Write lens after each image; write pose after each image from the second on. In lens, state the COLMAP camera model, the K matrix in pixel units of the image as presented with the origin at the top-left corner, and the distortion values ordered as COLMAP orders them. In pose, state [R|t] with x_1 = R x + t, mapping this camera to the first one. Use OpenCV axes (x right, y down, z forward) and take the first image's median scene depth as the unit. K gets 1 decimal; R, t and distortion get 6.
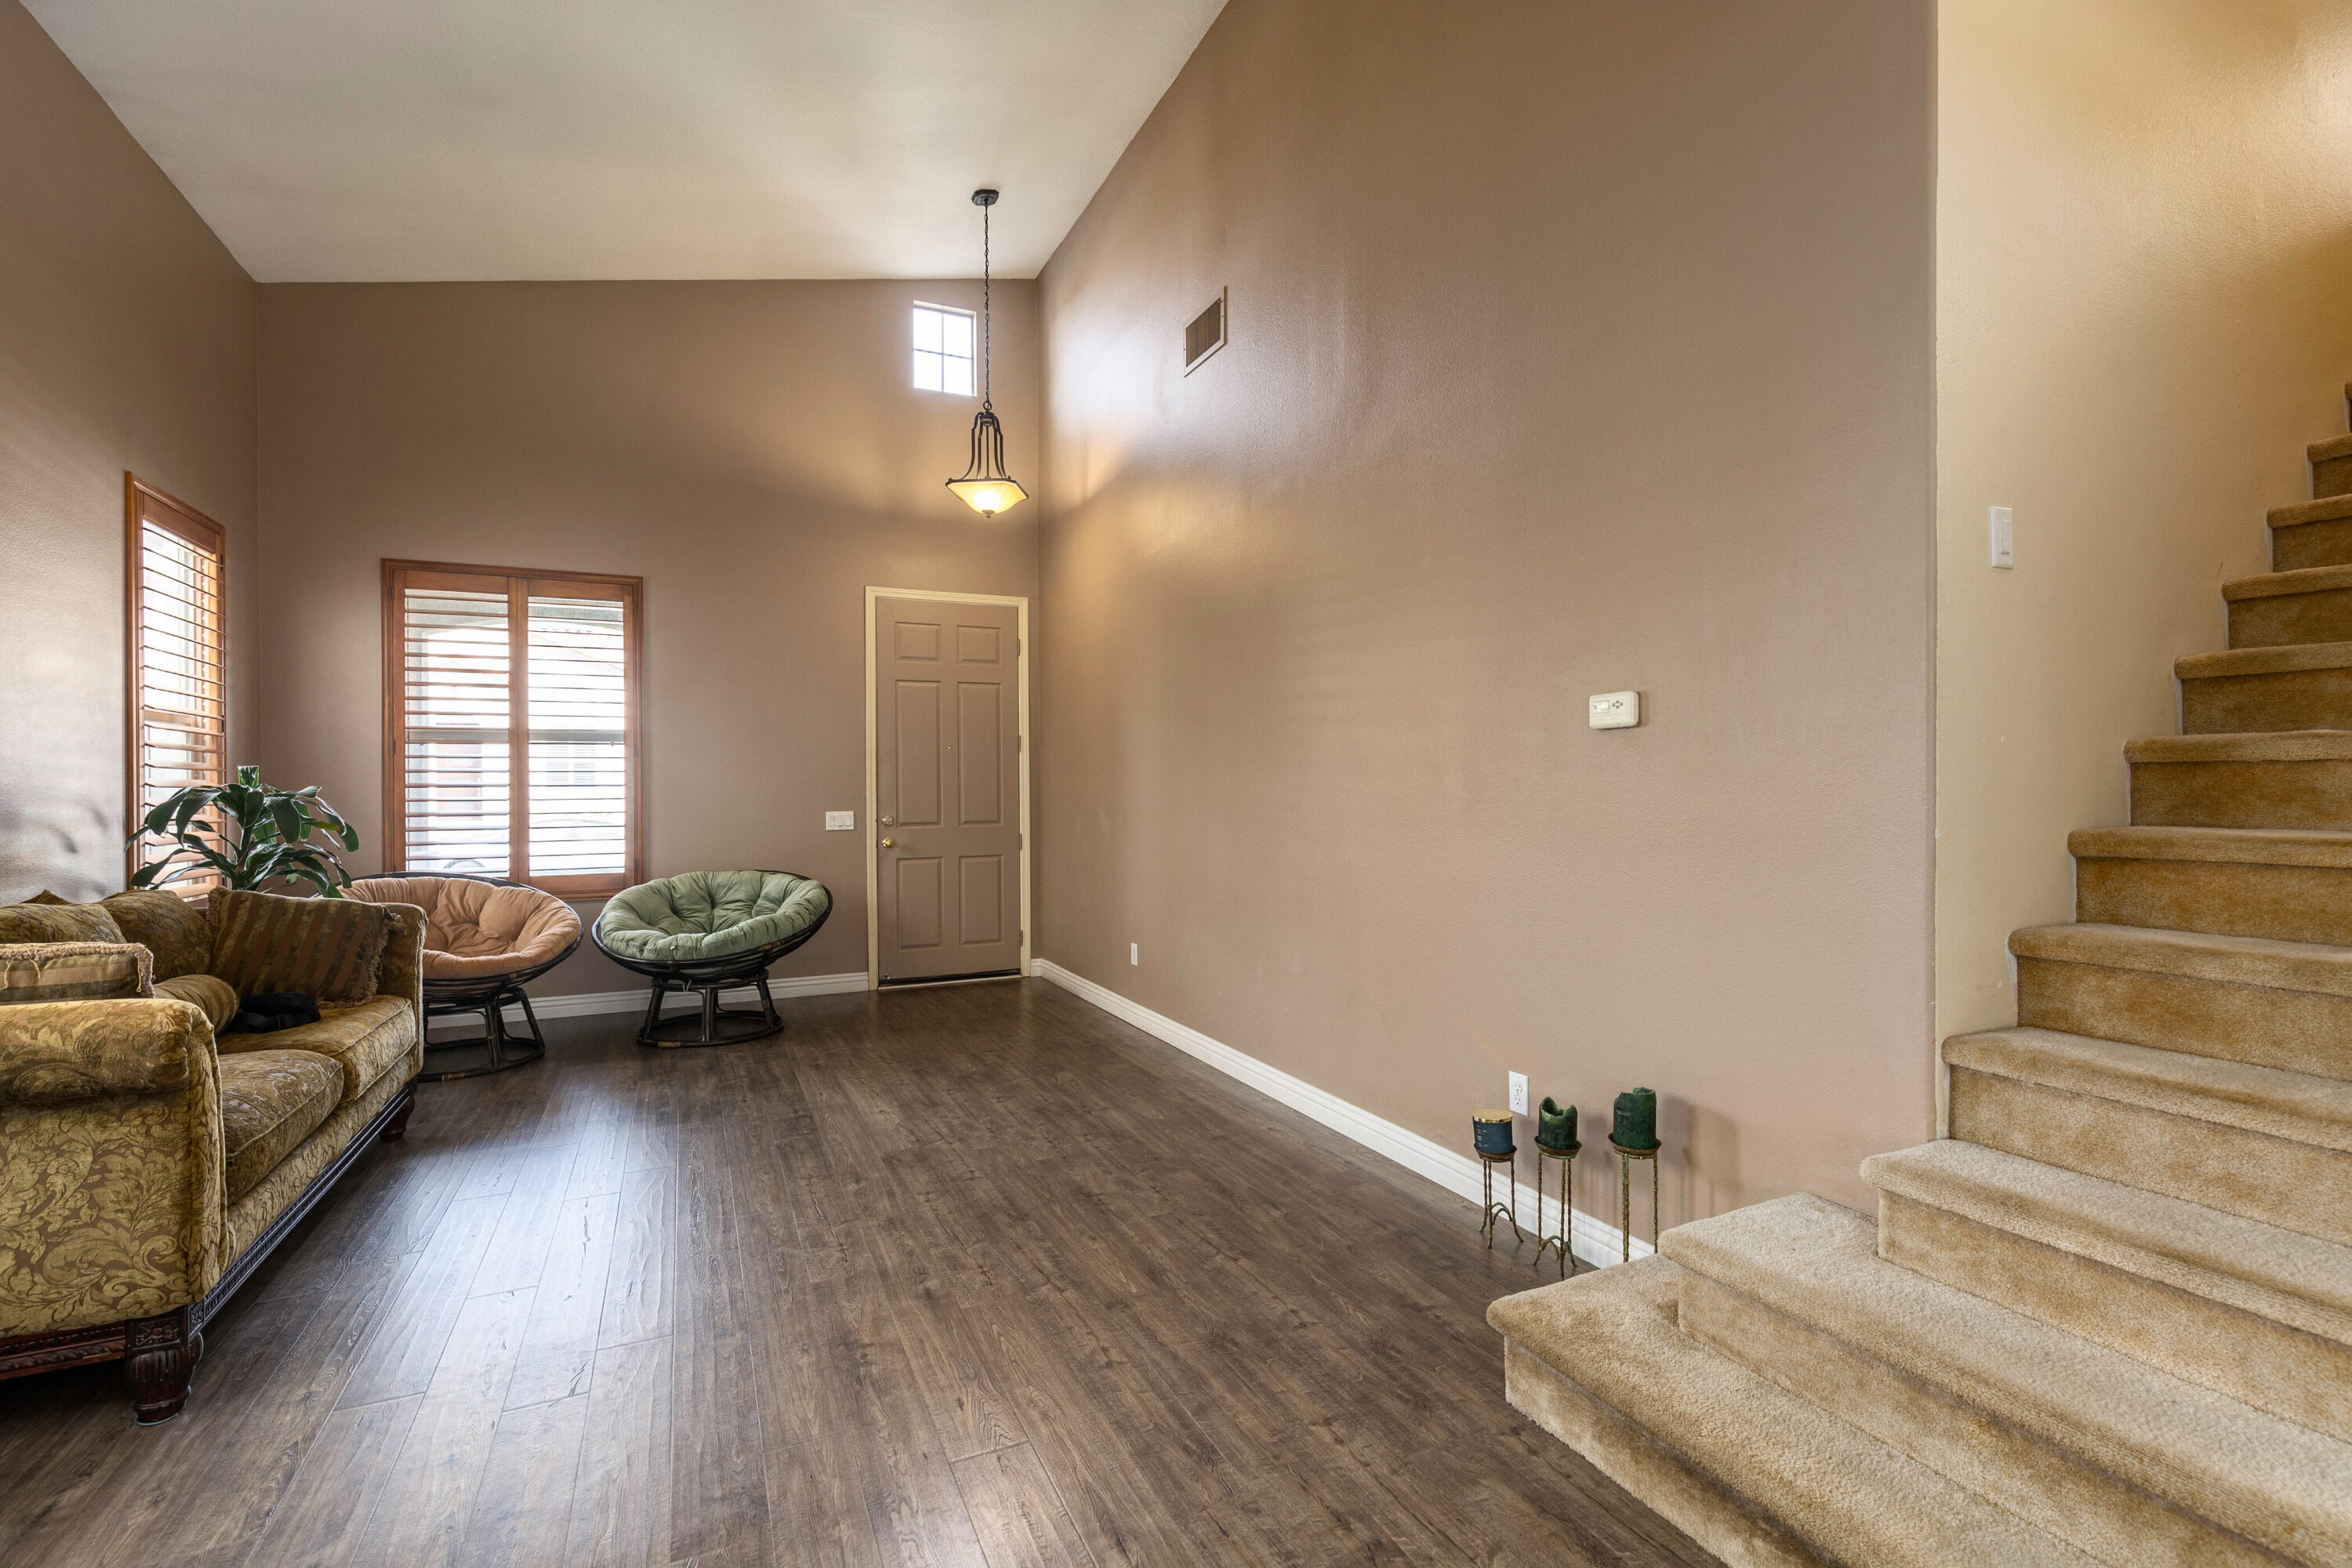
lens RADIAL K [[1054.7, 0, 1181.7], [0, 1054.7, 782.8], [0, 0, 1]] dist [0.002431, 0.000062]
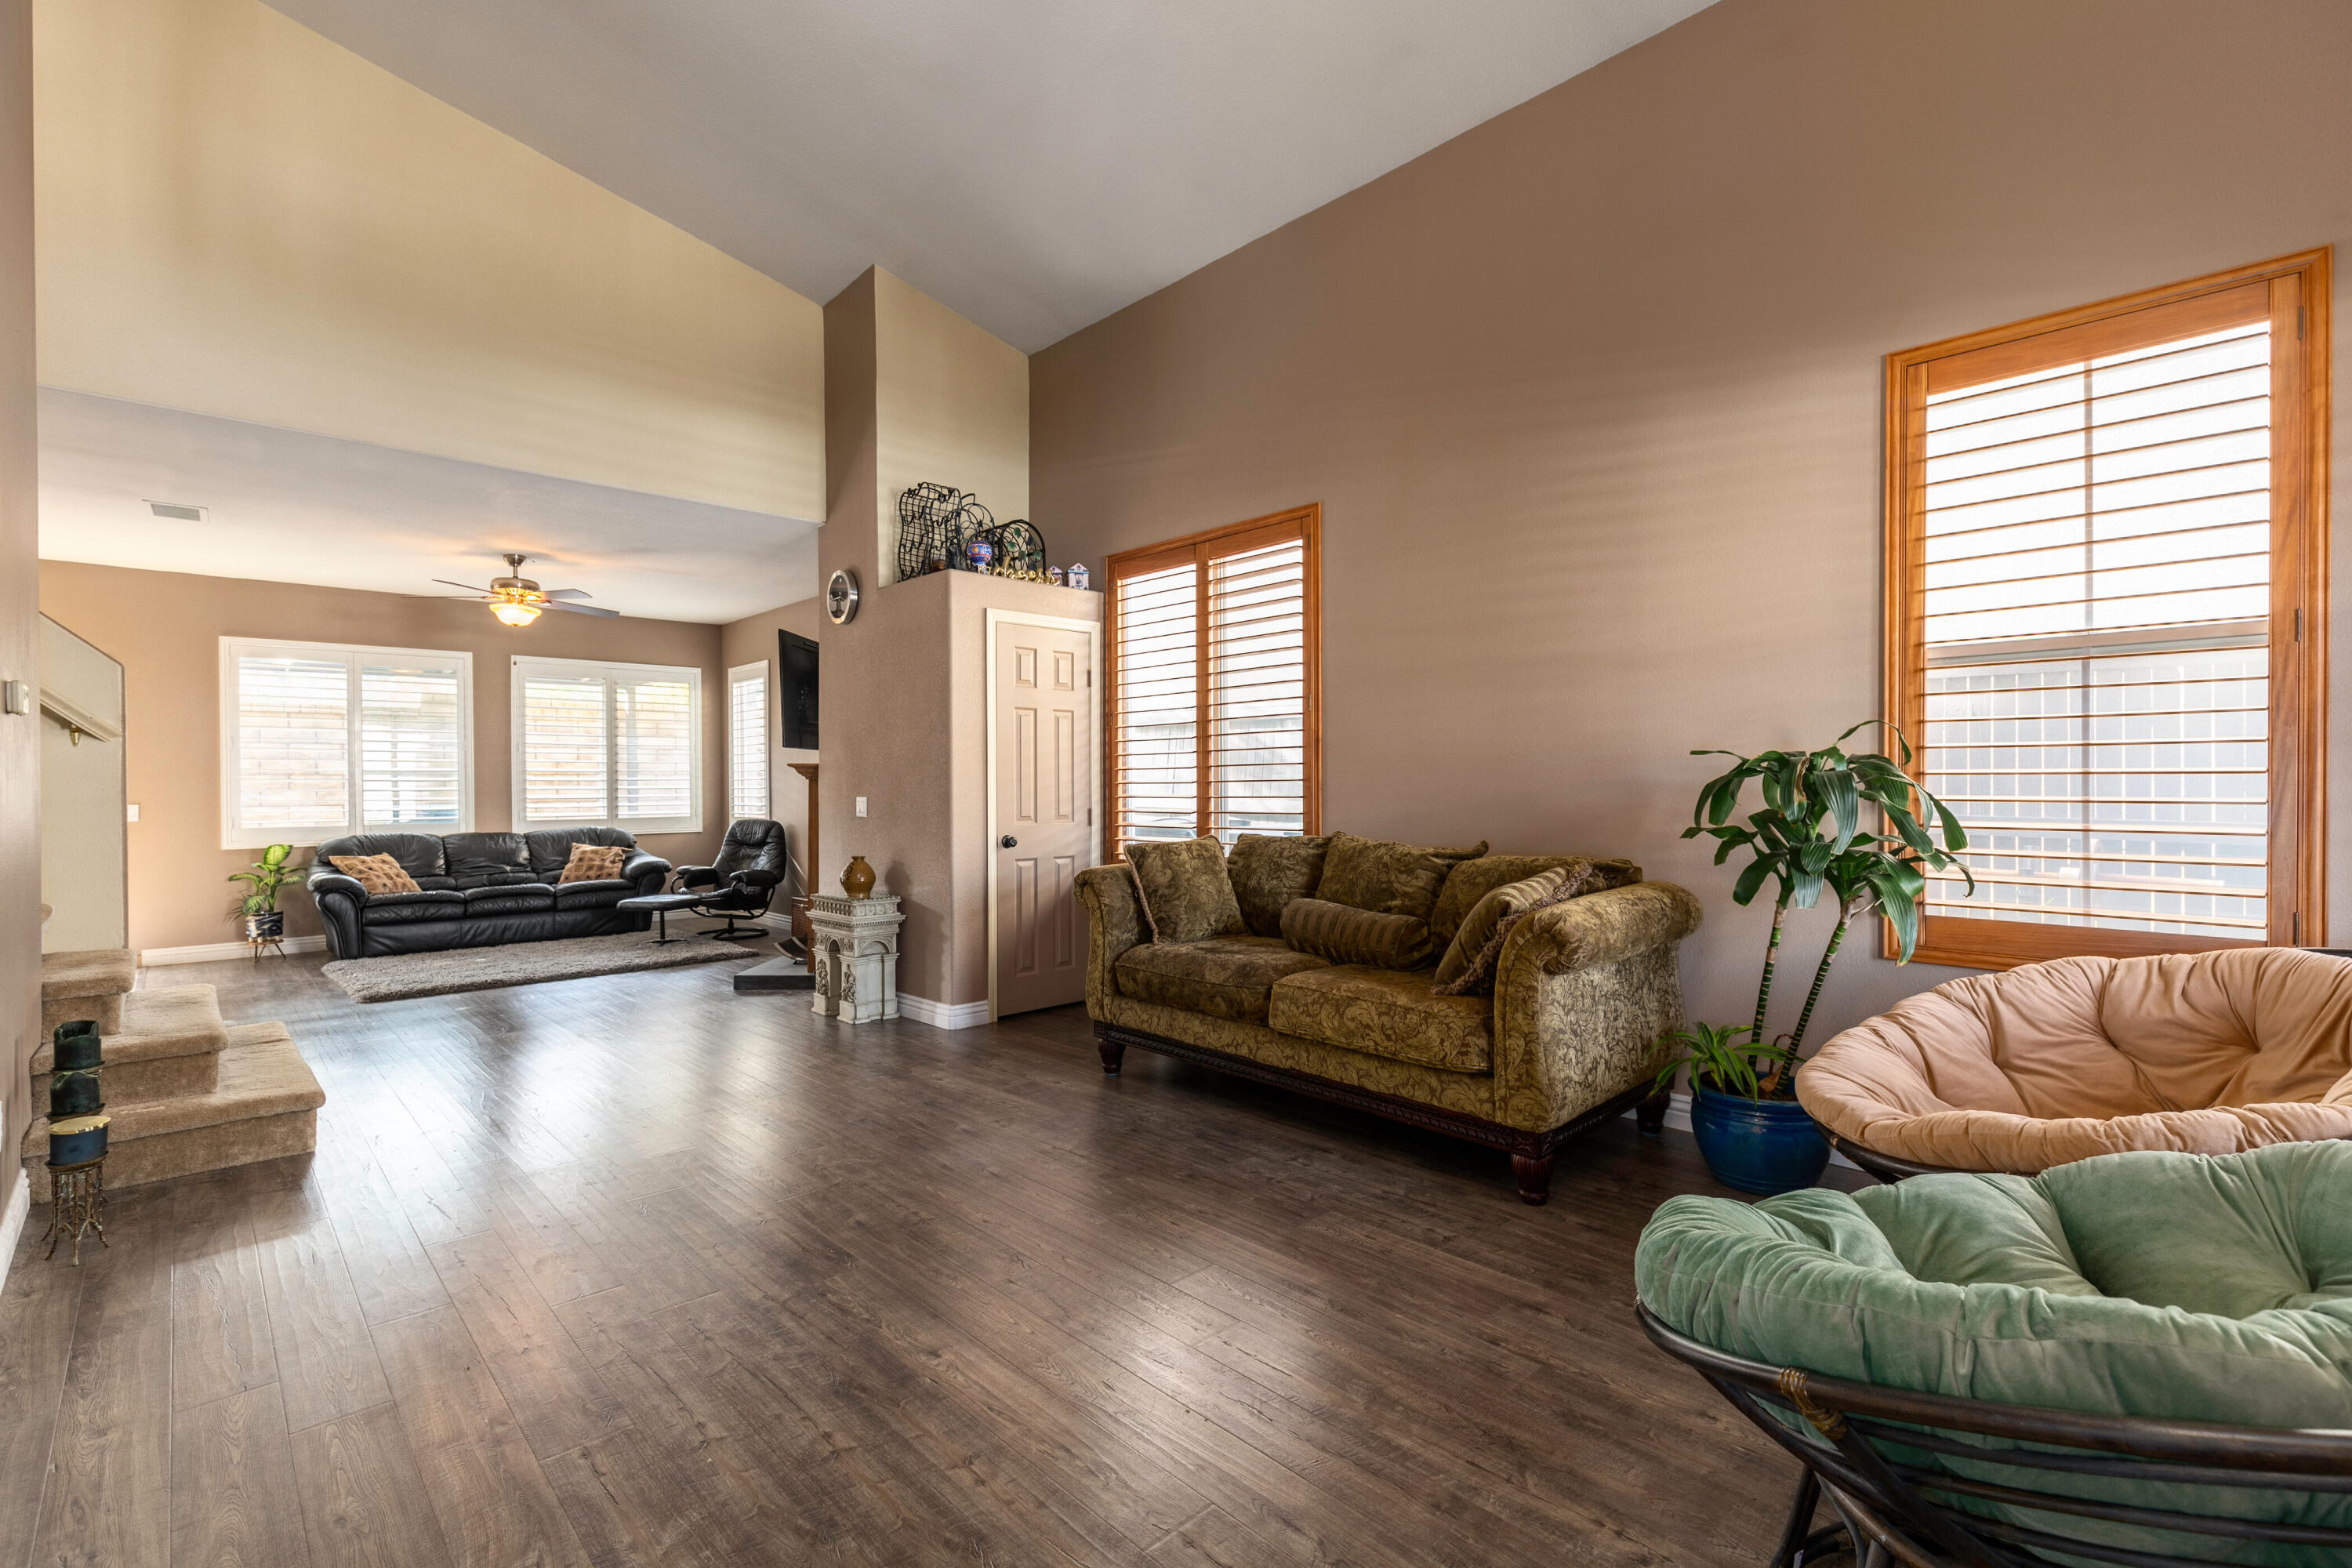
lens RADIAL K [[1054.7, 0, 1173.0], [0, 1054.7, 795.7], [0, 0, 1]] dist [0.002431, 0.000062]
pose [[-0.951348, 0.009321, -0.307978, -0.170291], [0.008045, 0.999953, 0.005412, 0.018676], [0.308014, 0.002671, -0.951378, 1.110911]]
